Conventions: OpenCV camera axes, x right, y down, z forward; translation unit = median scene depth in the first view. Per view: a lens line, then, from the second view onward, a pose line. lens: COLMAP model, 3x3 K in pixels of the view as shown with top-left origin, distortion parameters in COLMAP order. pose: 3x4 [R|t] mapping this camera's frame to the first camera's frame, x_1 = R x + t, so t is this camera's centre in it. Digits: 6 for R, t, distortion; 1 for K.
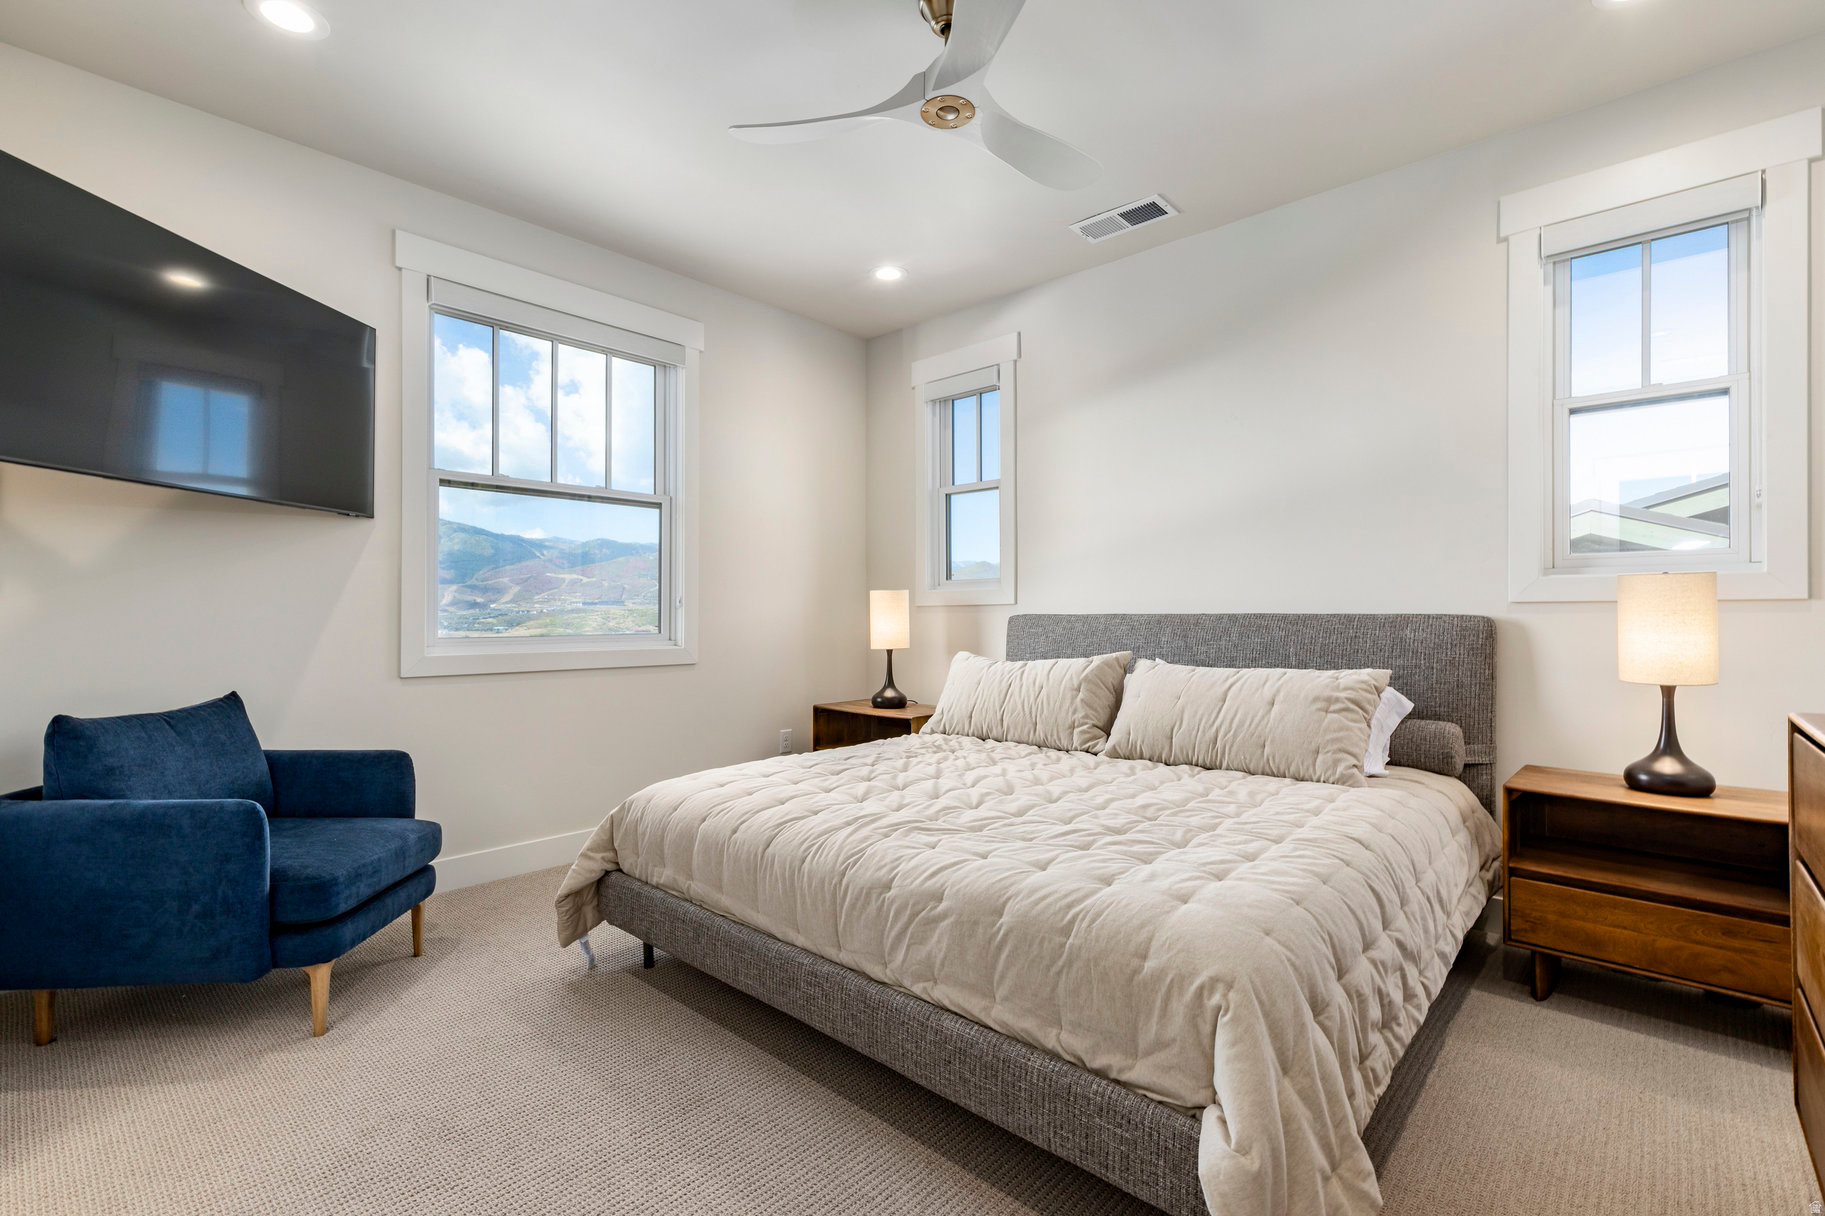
lens RADIAL K [[829.2, 0, 912.5], [0, 829.2, 608.0], [0, 0, 1]] dist [0.009810, -0.000157]
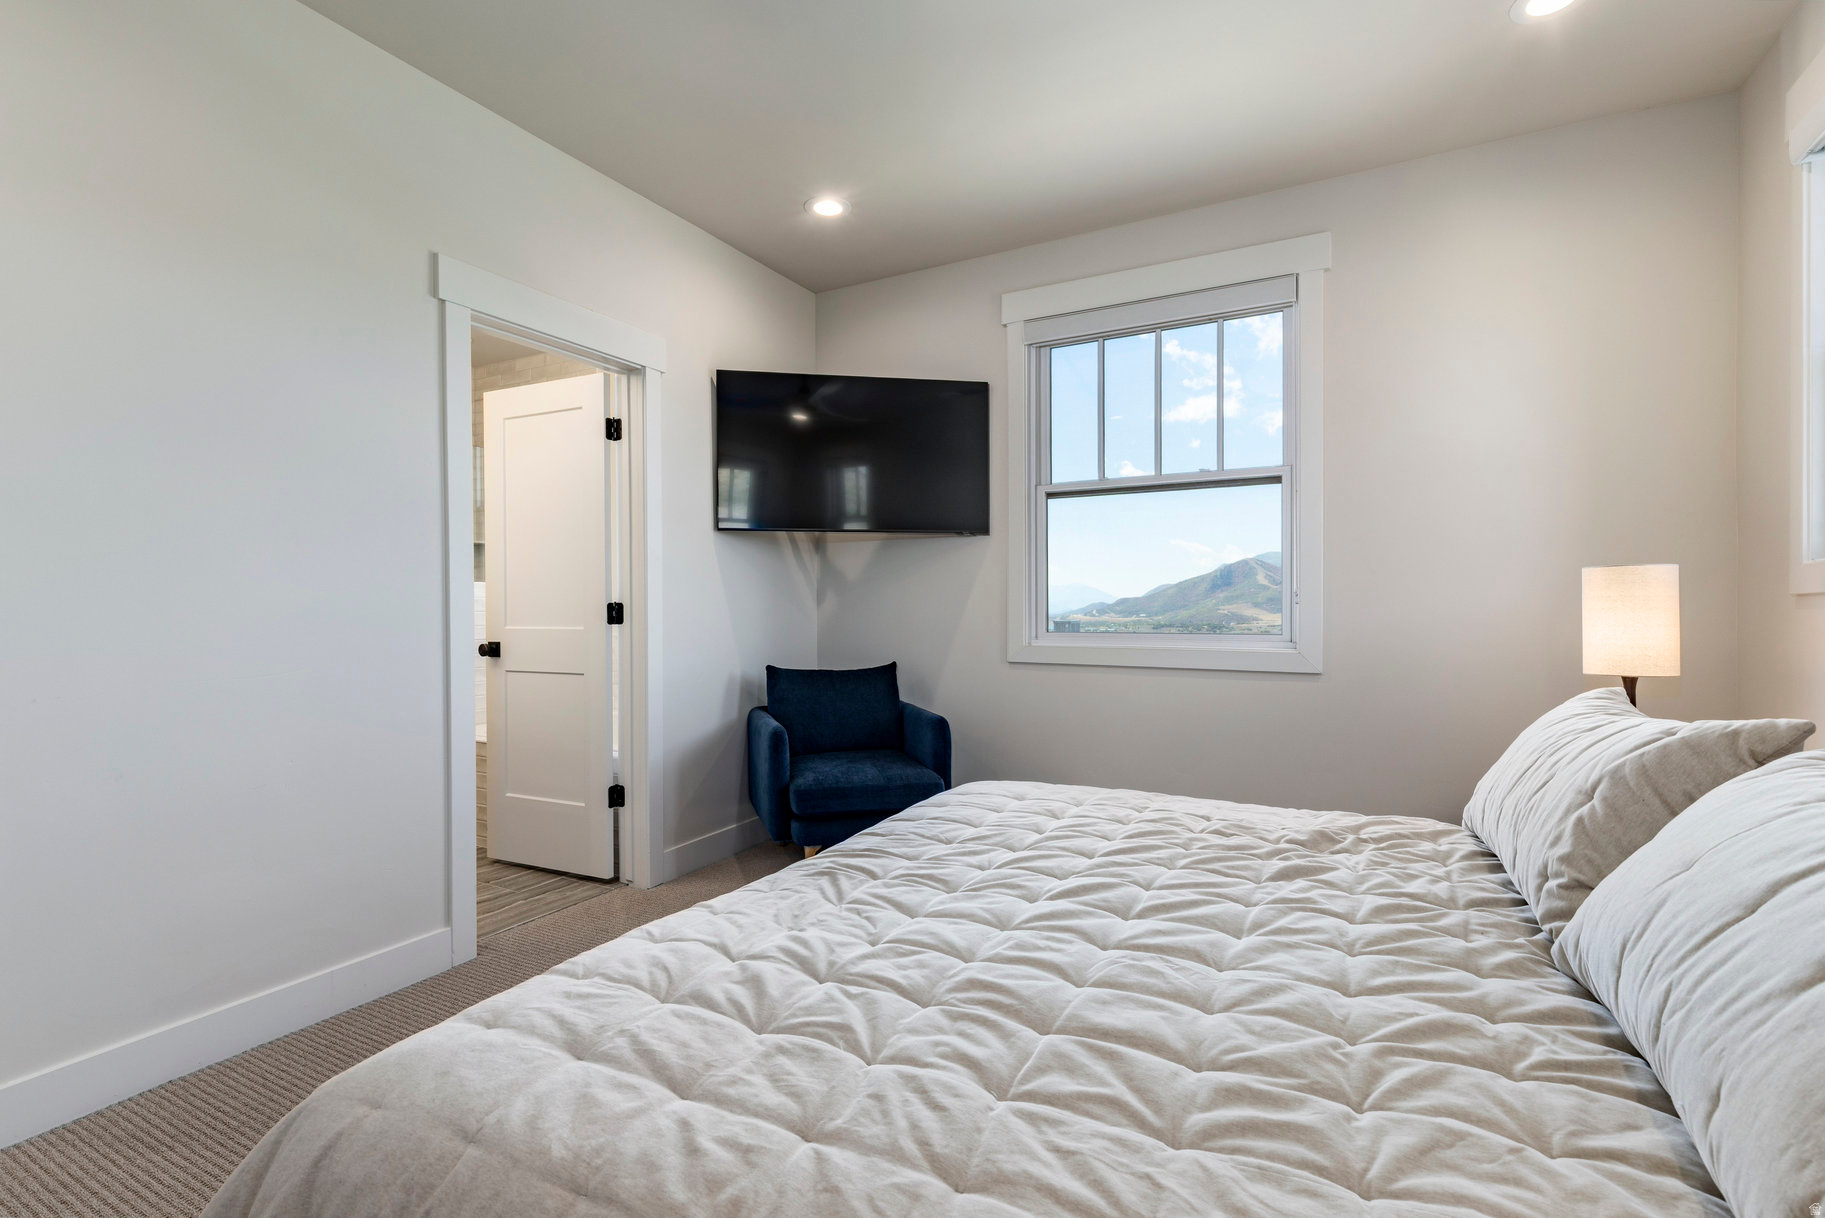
lens RADIAL K [[829.2, 0, 912.5], [0, 829.2, 609.0], [0, 0, 1]] dist [0.009810, -0.000157]
pose [[0.231451, 0.000022, -0.972847, 0.894037], [0.006036, 0.999981, 0.001459, 0.006198], [0.972828, -0.006210, 0.231446, 0.975549]]
